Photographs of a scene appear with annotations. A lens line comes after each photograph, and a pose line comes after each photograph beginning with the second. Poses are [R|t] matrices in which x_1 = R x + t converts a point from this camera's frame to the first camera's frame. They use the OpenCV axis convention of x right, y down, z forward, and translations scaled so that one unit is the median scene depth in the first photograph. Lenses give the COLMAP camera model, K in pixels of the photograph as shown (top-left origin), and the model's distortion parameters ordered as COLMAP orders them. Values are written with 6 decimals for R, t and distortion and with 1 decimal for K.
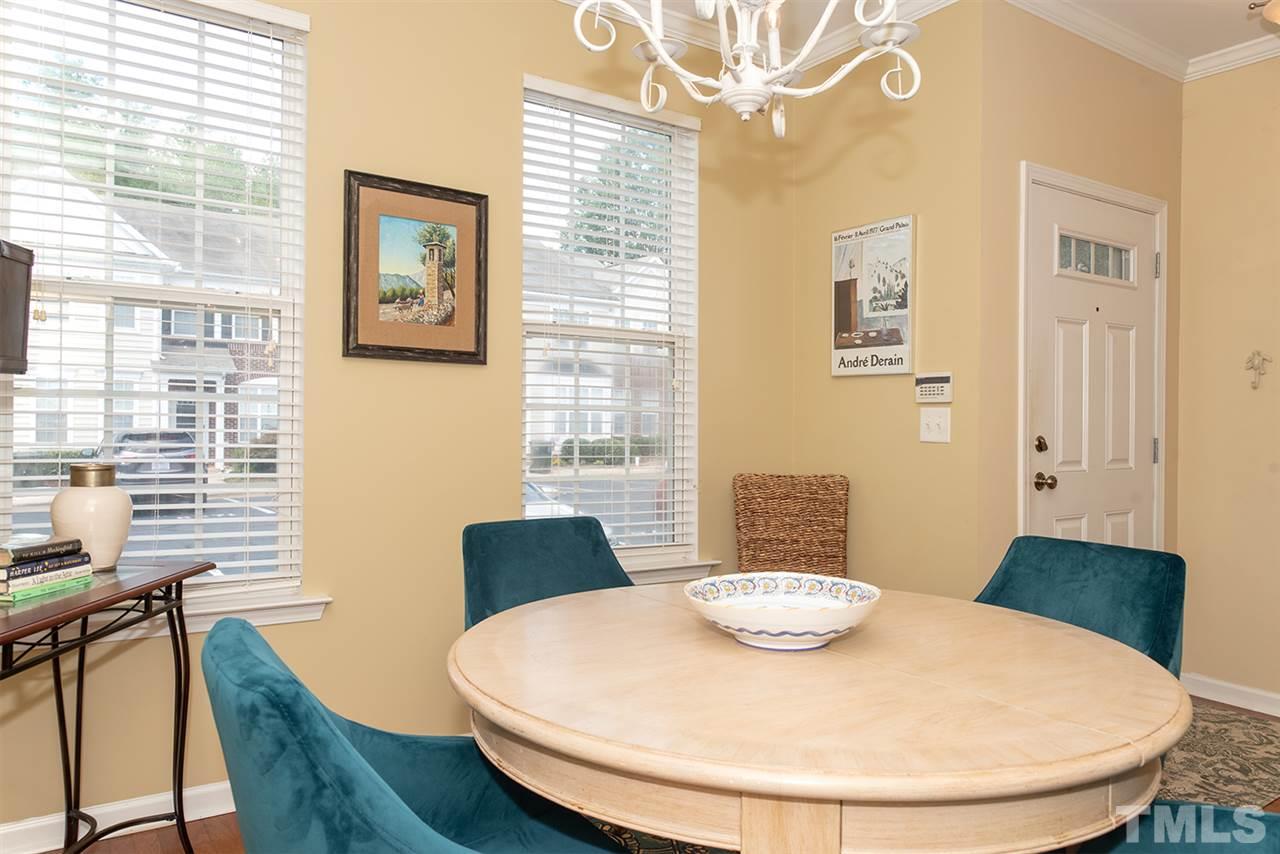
lens RADIAL K [[869.7, 0, 640.0], [0, 869.7, 427.0], [0, 0, 1]] dist [-0.021142, -0.000286]
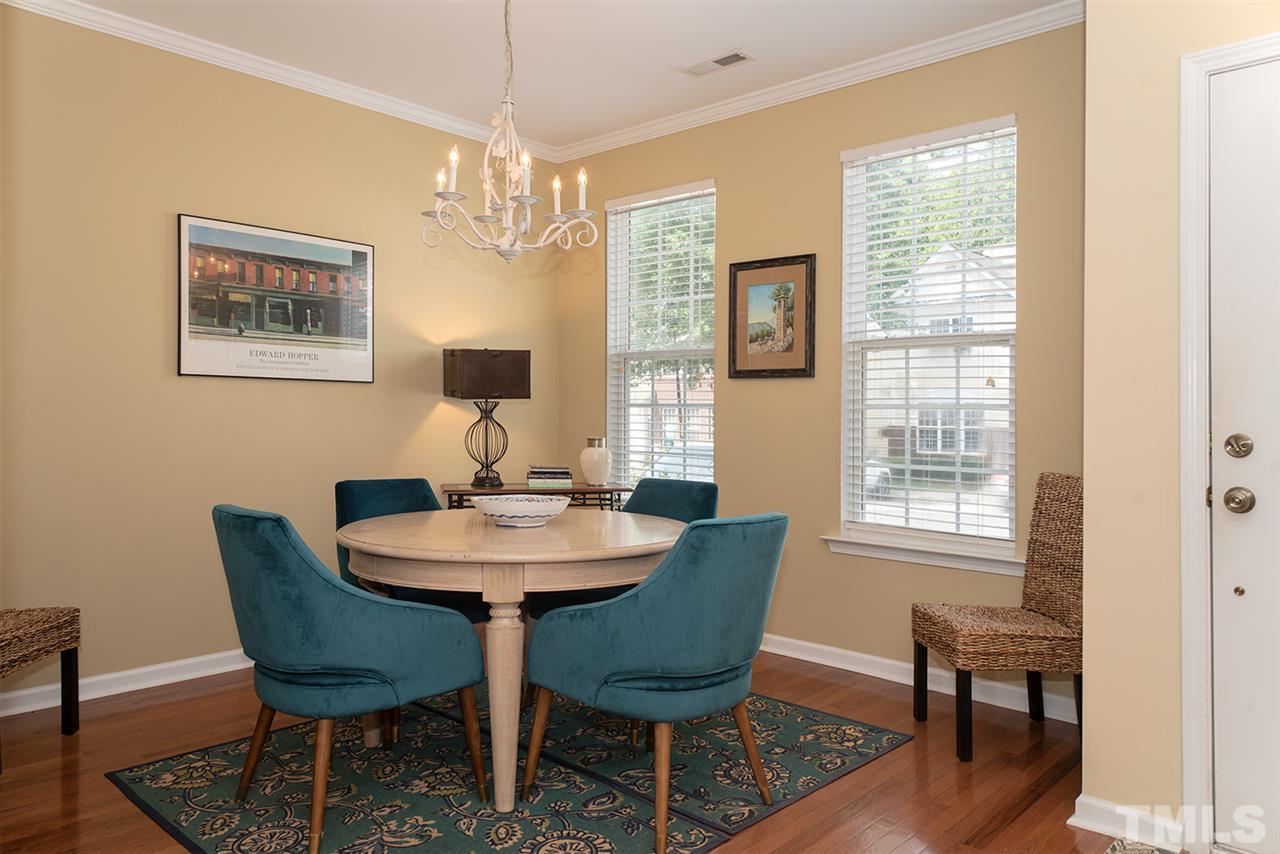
lens RADIAL K [[869.7, 0, 640.0], [0, 869.7, 427.0], [0, 0, 1]] dist [-0.021142, -0.000286]
pose [[0.224975, -0.001306, -0.974364, 1.126573], [-0.016846, 0.999844, -0.005230, 0.019253], [0.974219, 0.017591, 0.224918, 0.440434]]
